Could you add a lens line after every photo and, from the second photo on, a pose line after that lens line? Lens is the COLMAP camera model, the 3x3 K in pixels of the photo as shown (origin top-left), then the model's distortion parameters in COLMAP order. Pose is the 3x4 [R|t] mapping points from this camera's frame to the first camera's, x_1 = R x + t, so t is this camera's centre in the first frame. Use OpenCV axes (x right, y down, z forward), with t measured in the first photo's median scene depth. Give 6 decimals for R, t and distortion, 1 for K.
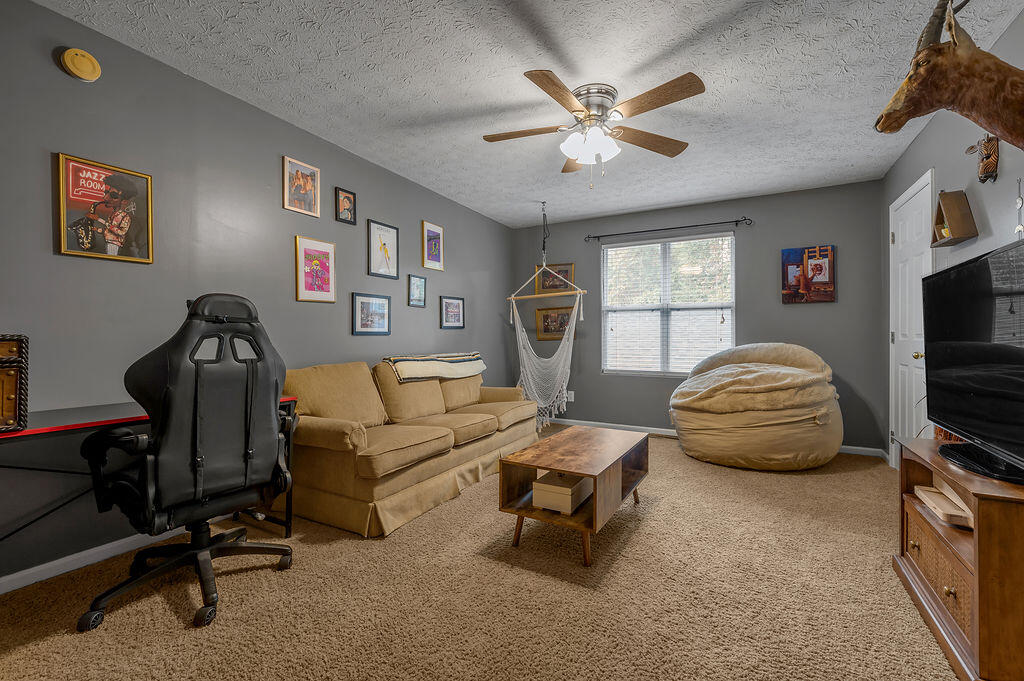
lens RADIAL K [[422.2, 0, 512.0], [0, 422.2, 340.5], [0, 0, 1]] dist [-0.000516, -0.000015]
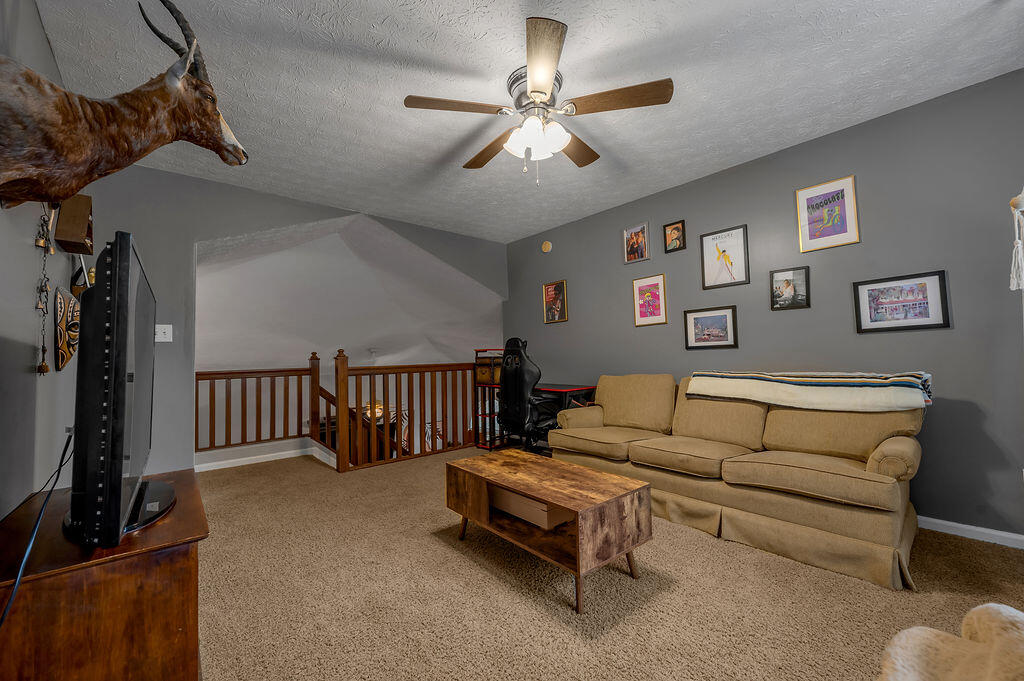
lens RADIAL K [[395.7, 0, 509.7], [0, 395.7, 346.4], [0, 0, 1]] dist [0.000510, 0.000011]
pose [[-0.334169, -0.020151, -0.942298, 0.740879], [0.015713, 0.999513, -0.026947, -0.001163], [0.942382, -0.023811, -0.333690, 0.915732]]
